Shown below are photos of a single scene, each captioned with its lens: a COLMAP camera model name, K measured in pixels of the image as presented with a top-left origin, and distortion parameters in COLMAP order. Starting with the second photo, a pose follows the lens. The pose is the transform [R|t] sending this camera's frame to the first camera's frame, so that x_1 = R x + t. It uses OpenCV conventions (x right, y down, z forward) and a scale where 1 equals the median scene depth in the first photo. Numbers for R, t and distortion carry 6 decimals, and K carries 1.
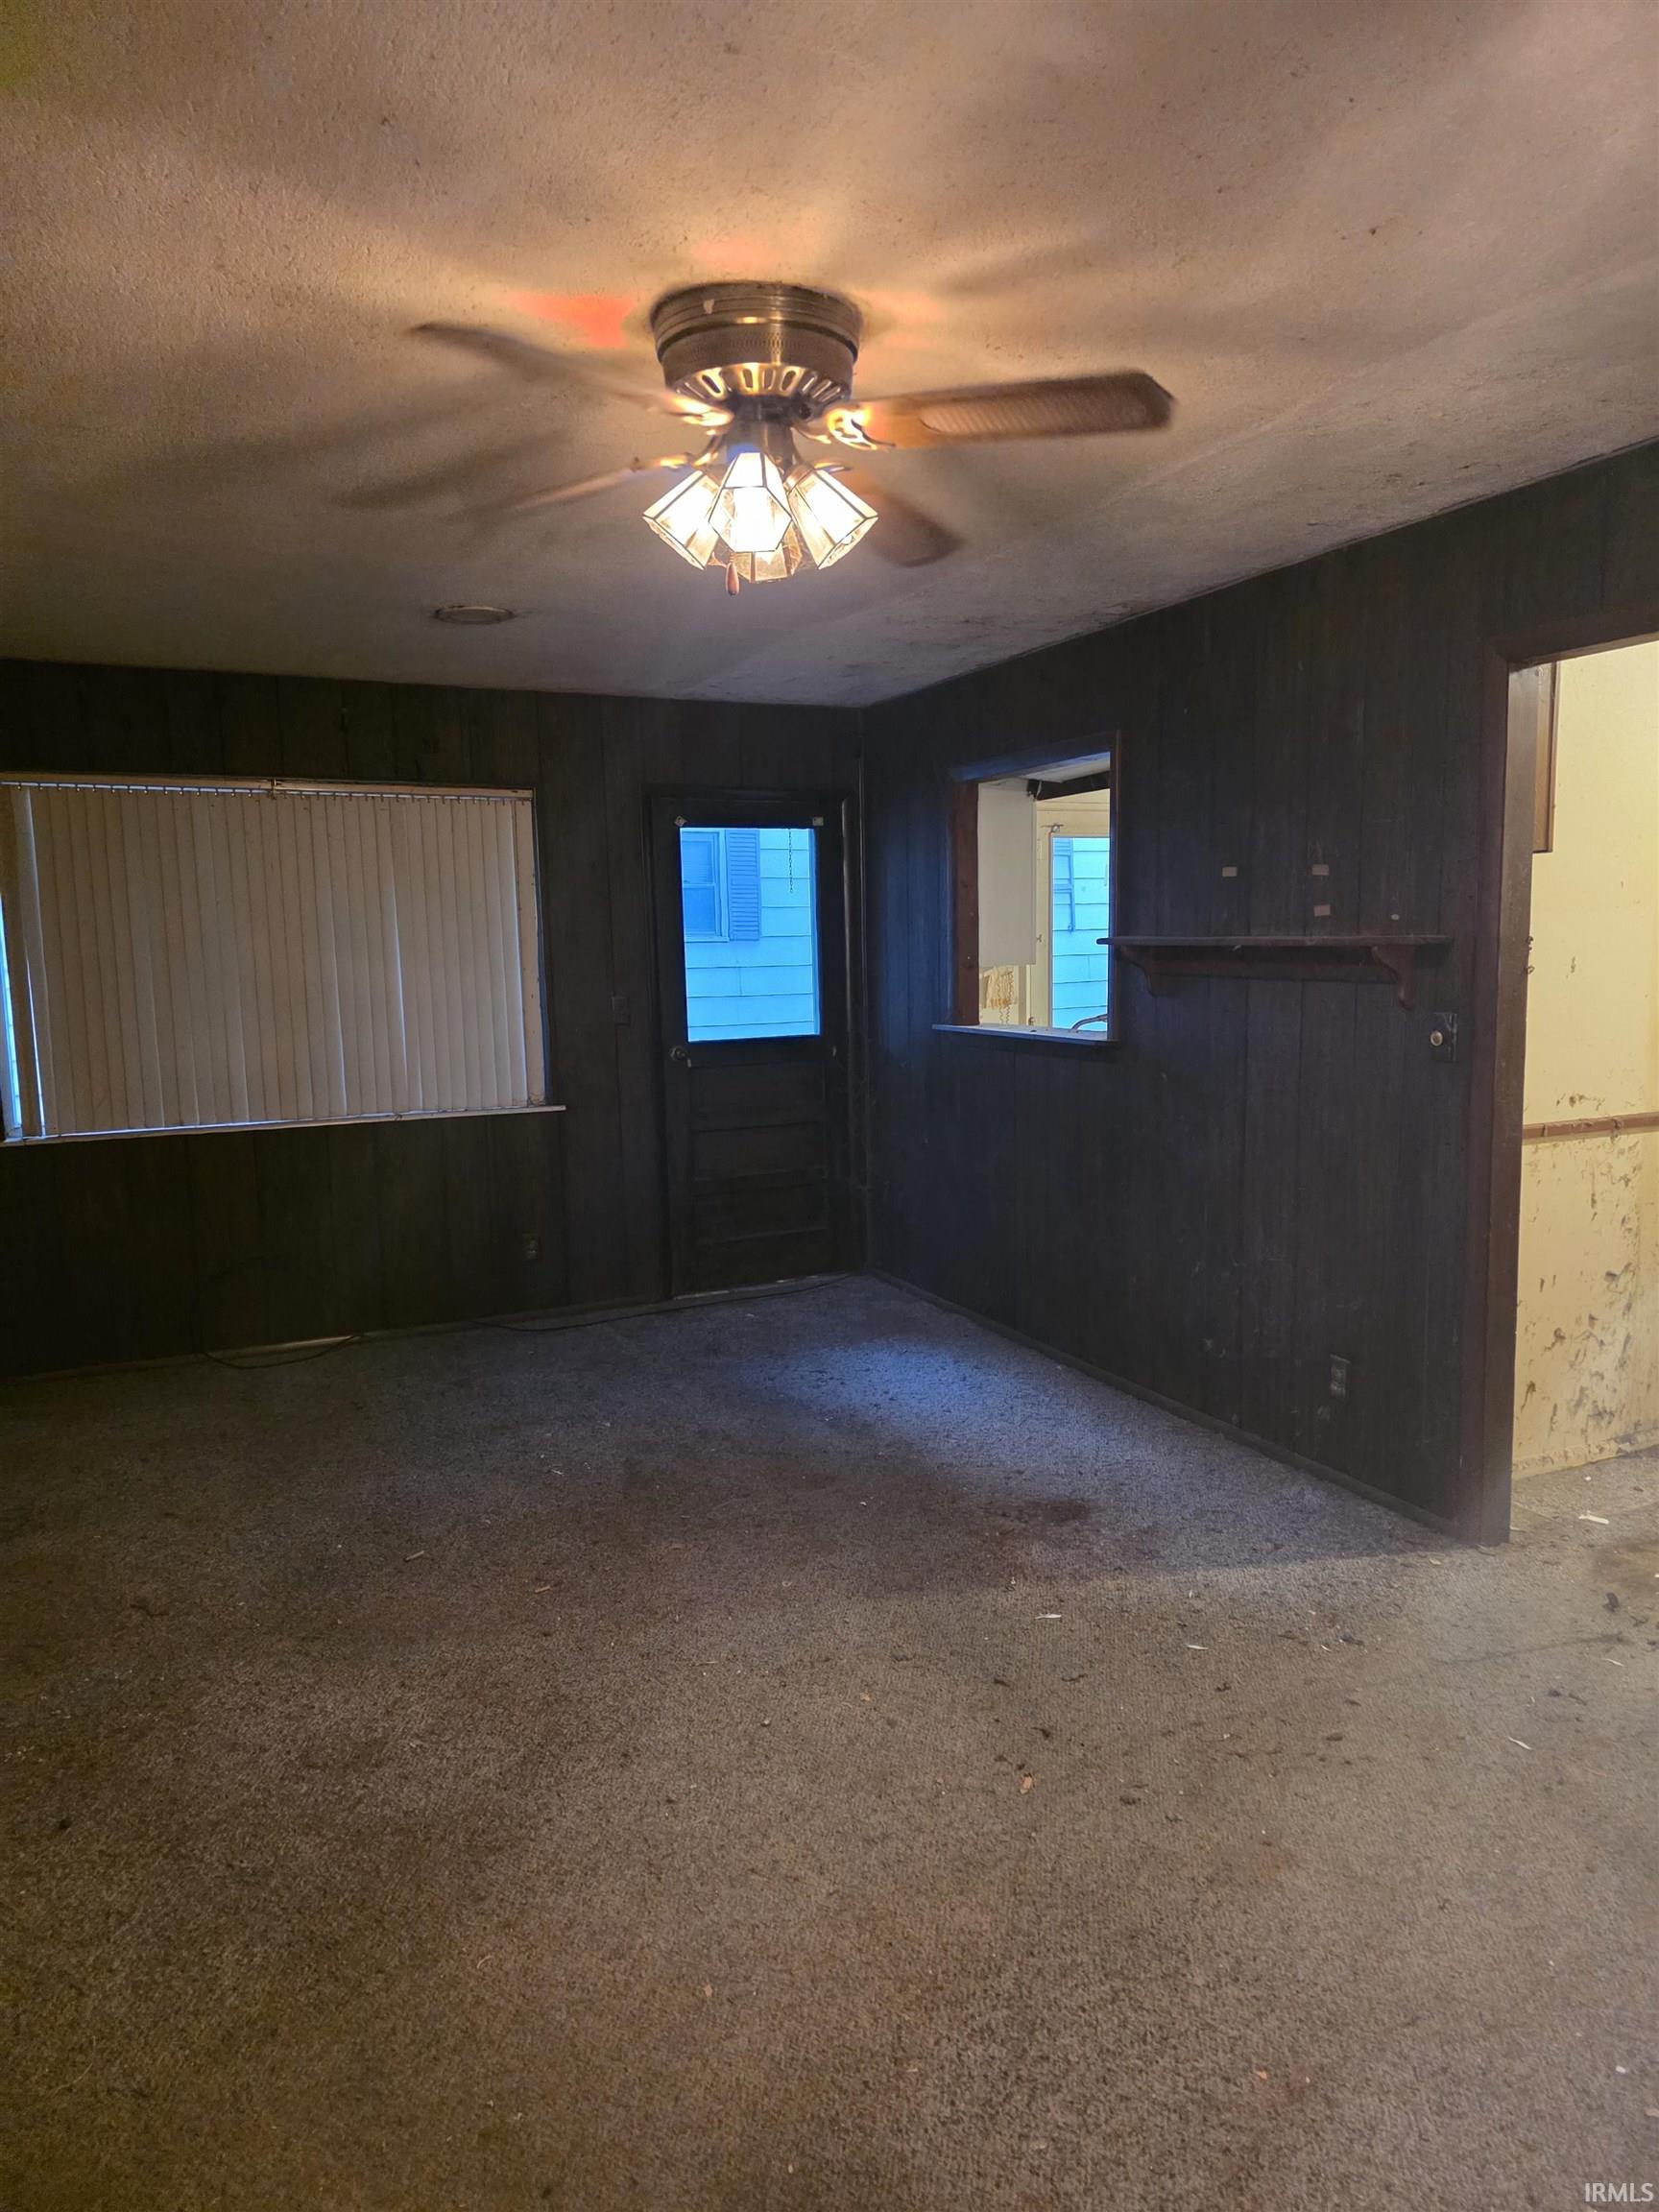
lens RADIAL K [[1456.6, 0, 835.7], [0, 1456.6, 1115.5], [0, 0, 1]] dist [0.070824, -0.104811]
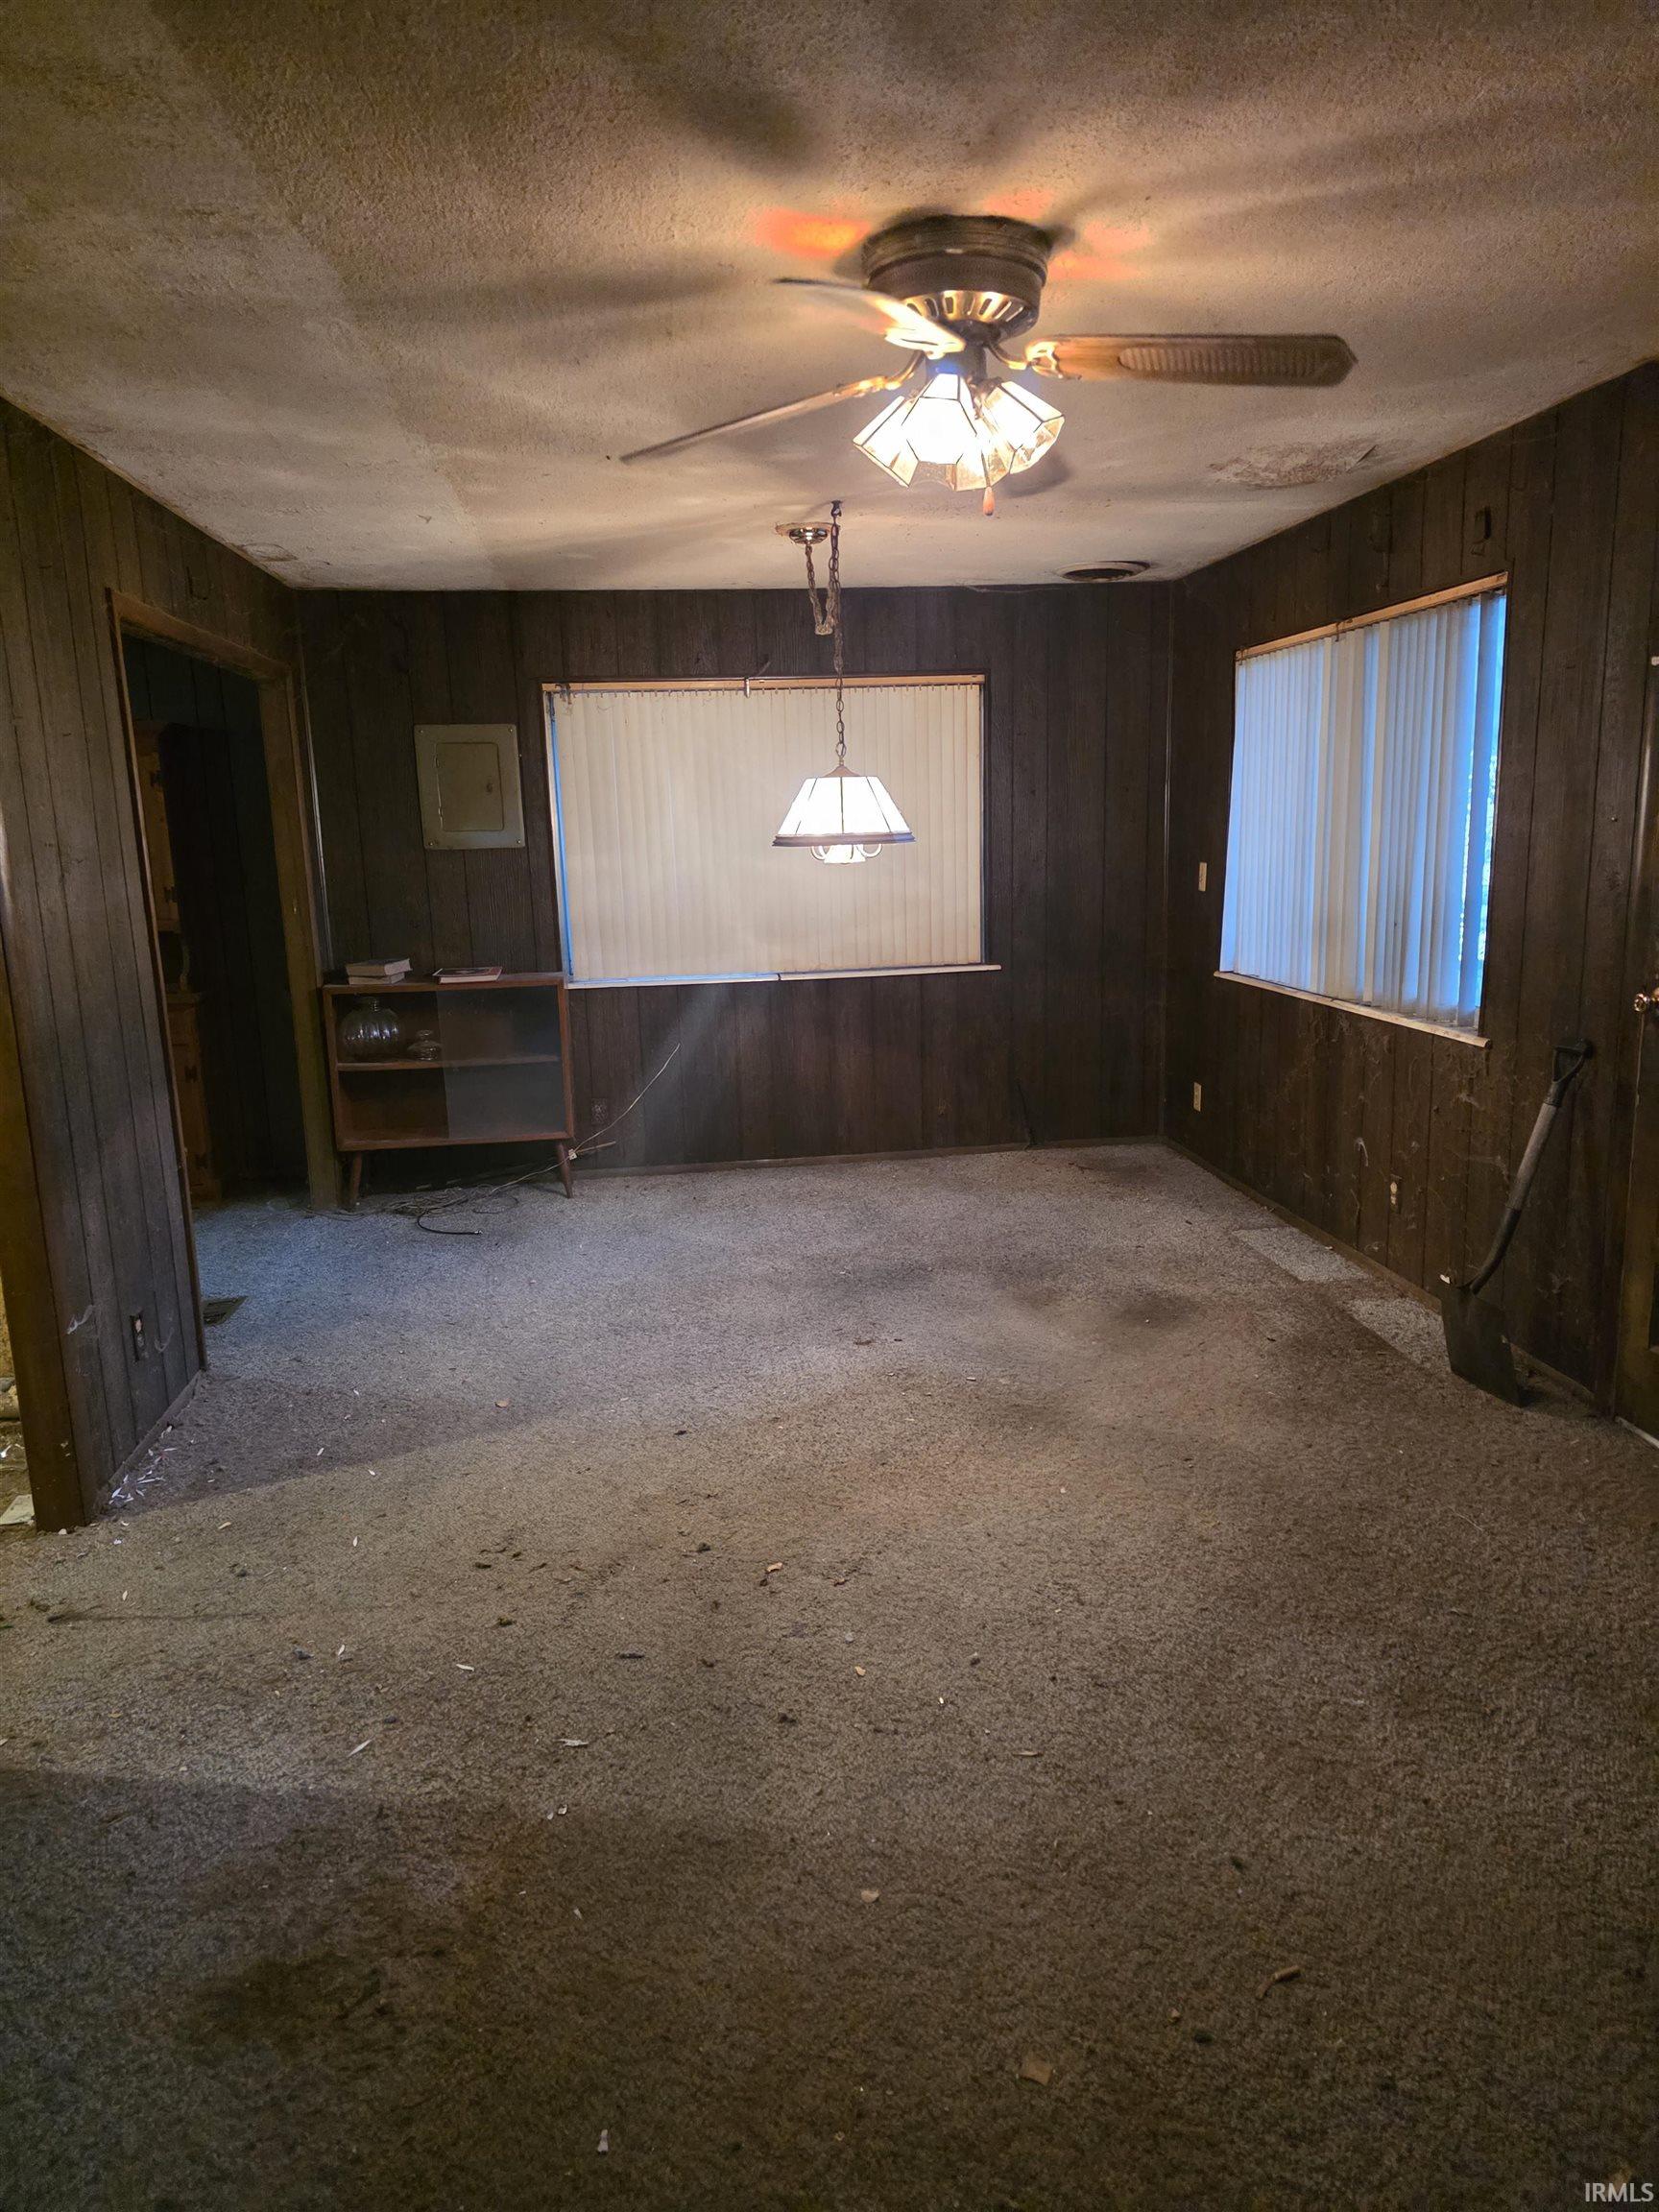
lens RADIAL K [[1456.6, 0, 835.7], [0, 1456.6, 1115.5], [0, 0, 1]] dist [0.070824, -0.104811]
pose [[-0.952020, -0.019740, 0.305398, -0.242631], [0.079607, 0.947591, 0.309408, -0.219507], [-0.295501, 0.318875, -0.900554, 1.751485]]
